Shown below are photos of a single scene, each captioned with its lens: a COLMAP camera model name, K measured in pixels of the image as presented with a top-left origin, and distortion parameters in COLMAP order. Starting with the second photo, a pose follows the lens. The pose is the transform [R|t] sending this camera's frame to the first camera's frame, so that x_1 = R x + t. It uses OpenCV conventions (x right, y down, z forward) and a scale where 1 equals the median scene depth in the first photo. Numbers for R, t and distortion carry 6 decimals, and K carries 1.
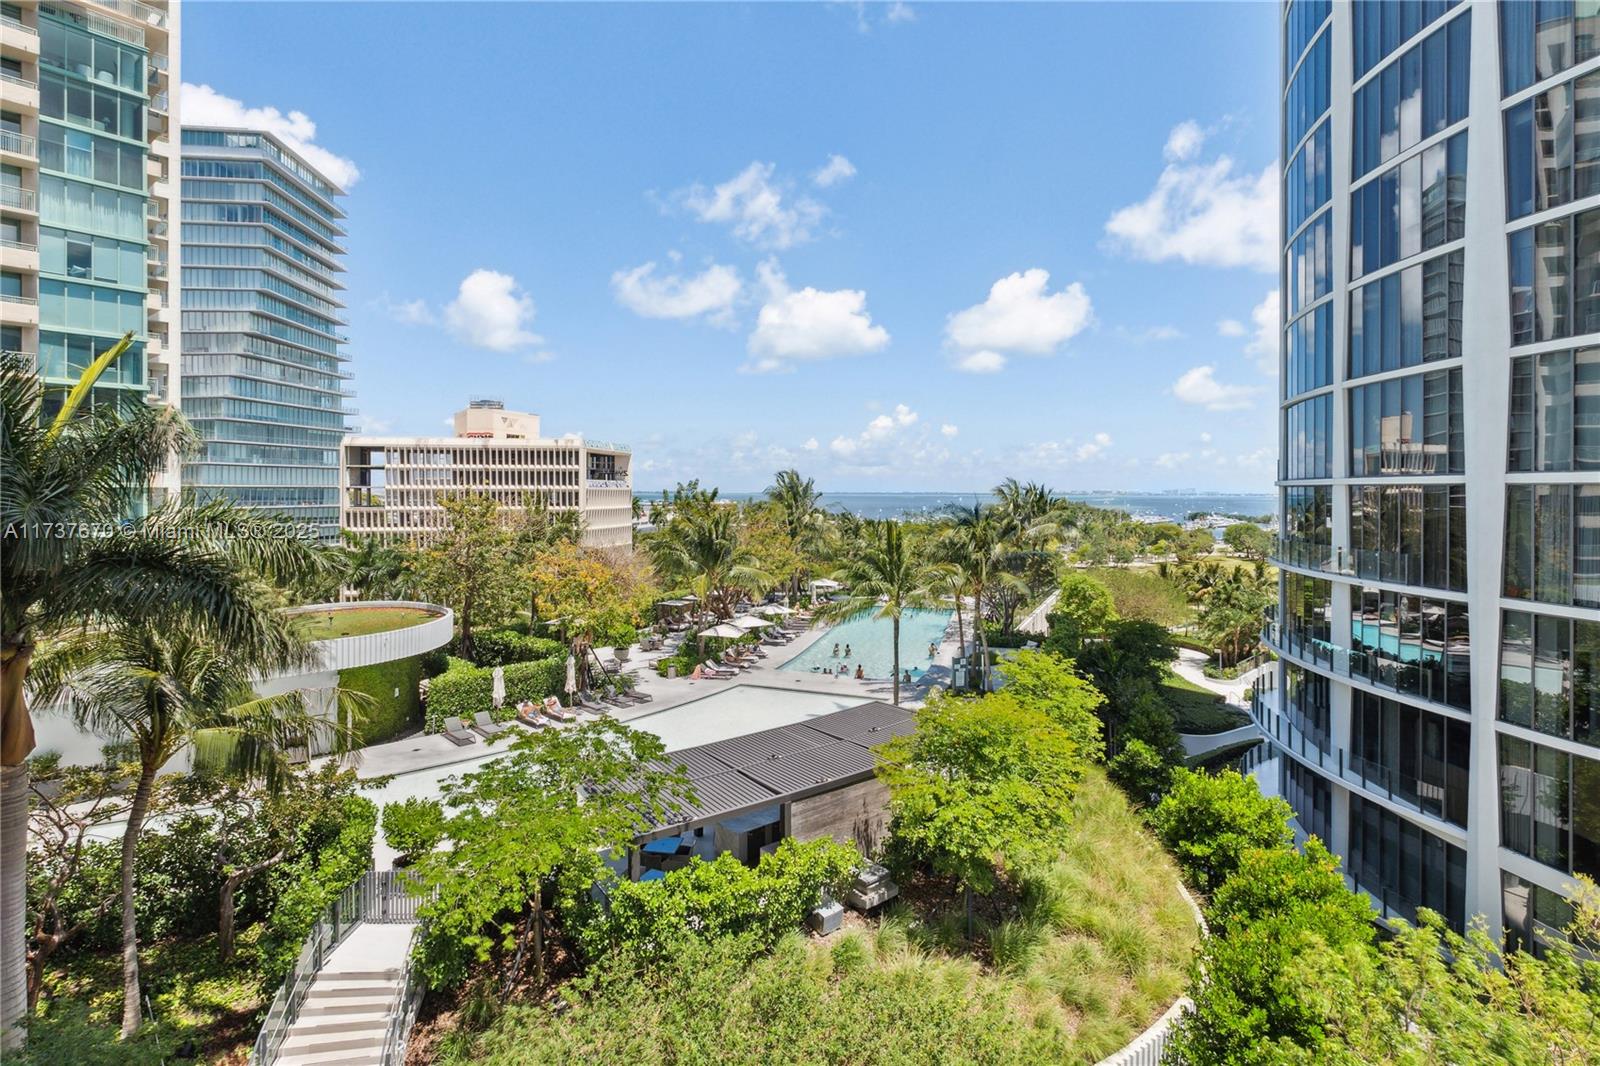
lens RADIAL K [[789.8, 0, 808.1], [0, 789.8, 491.7], [0, 0, 1]] dist [0.001957, -0.001009]
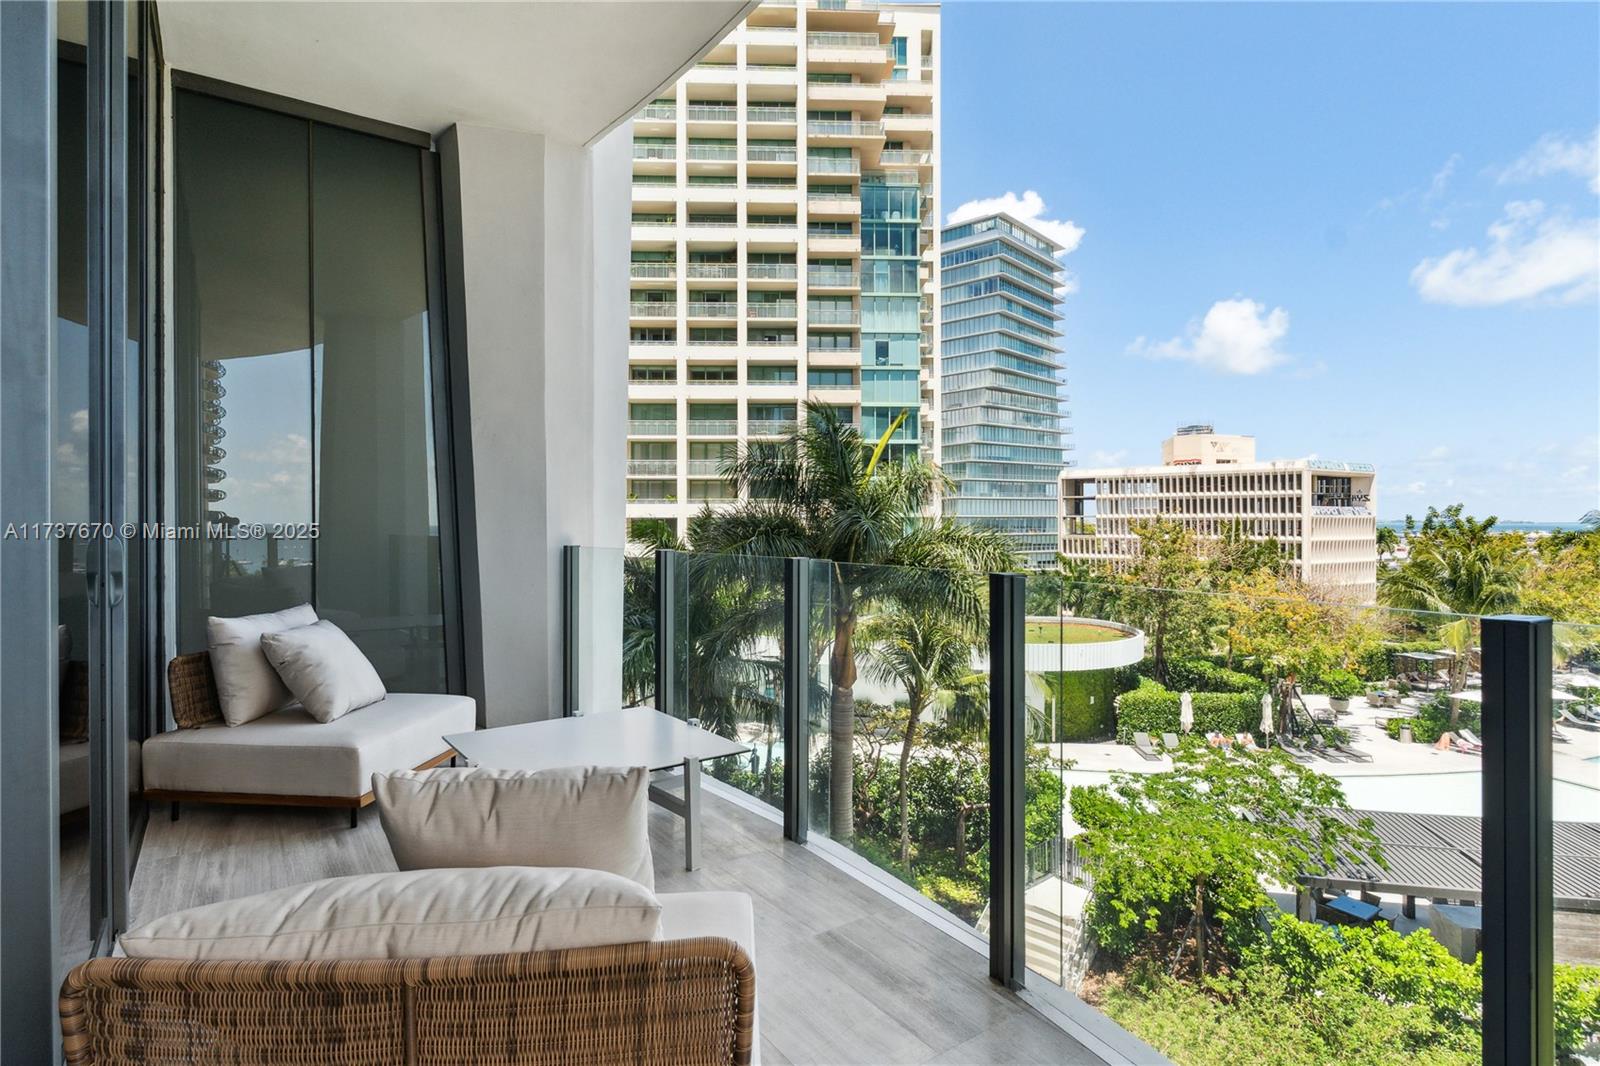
lens RADIAL K [[811.7, 0, 806.1], [0, 811.7, 521.4], [0, 0, 1]] dist [0.002705, 0.000427]
pose [[0.666184, -0.001703, -0.745786, 0.042230], [0.002058, 0.999998, -0.000446, 0.001524], [0.745785, -0.001238, 0.666186, -0.040144]]
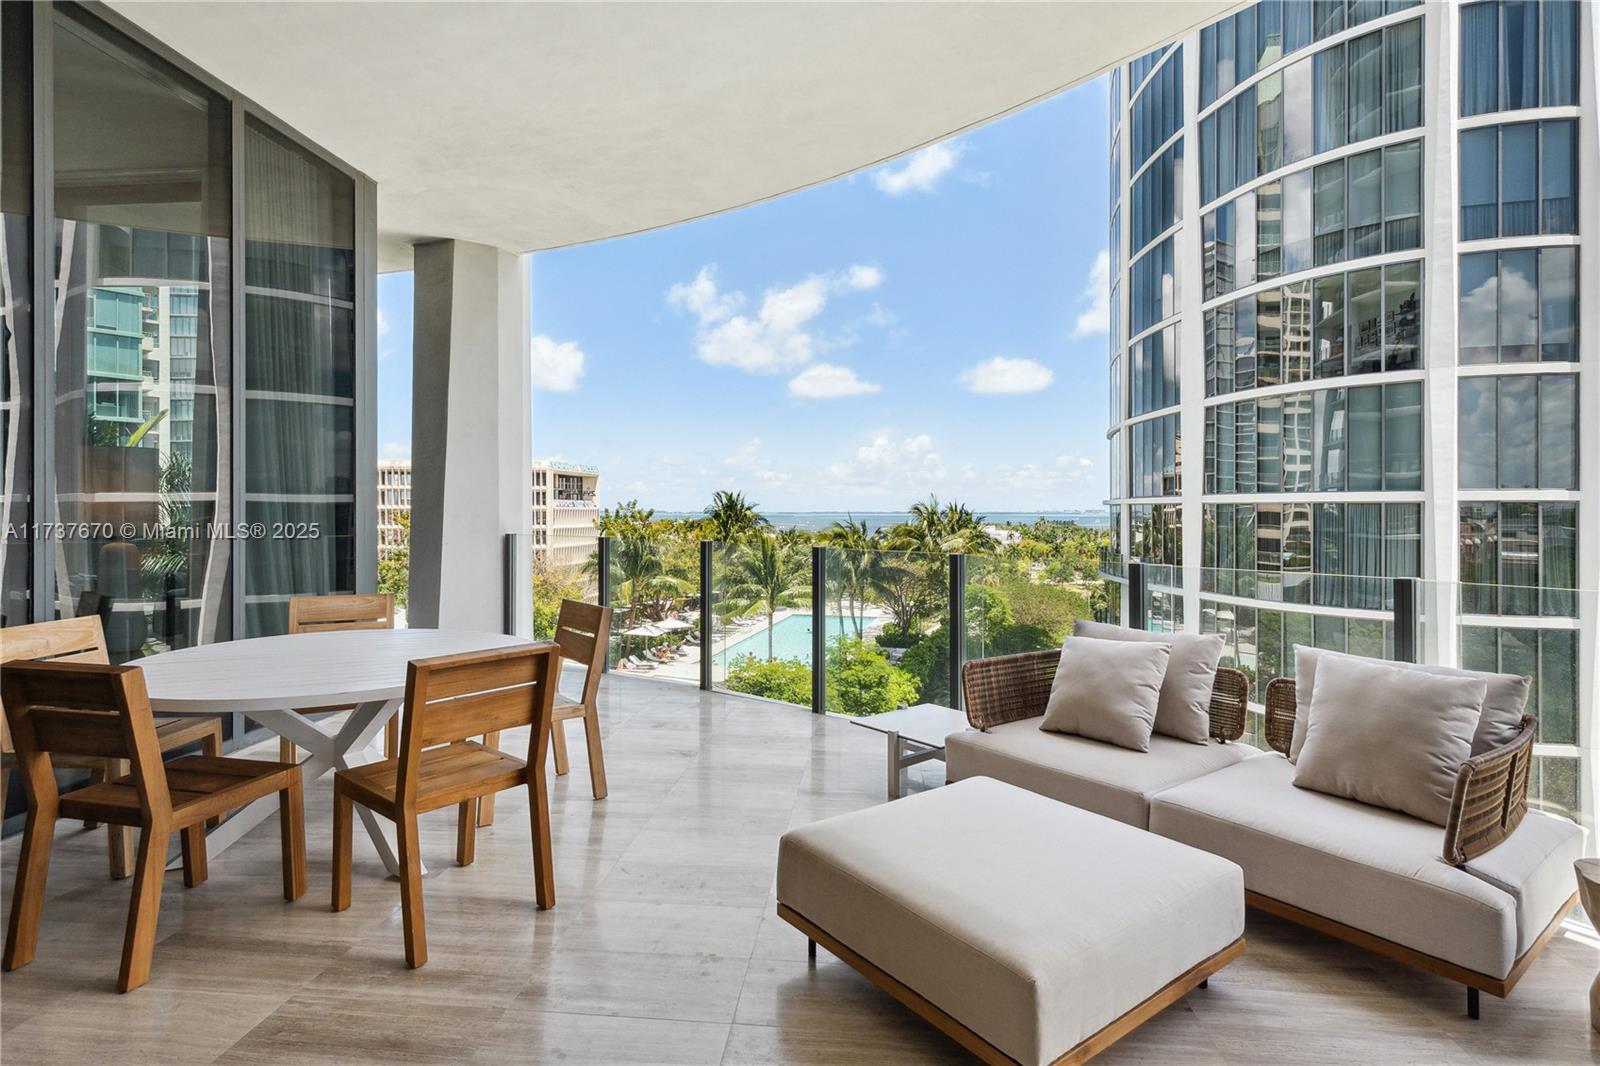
lens RADIAL K [[792.6, 0, 801.1], [0, 792.6, 510.6], [0, 0, 1]] dist [0.004348, 0.000689]
pose [[0.999982, -0.000990, 0.005949, 0.108112], [0.000996, 0.999999, -0.000910, 0.001497], [-0.005948, 0.000916, 0.999982, -0.152871]]
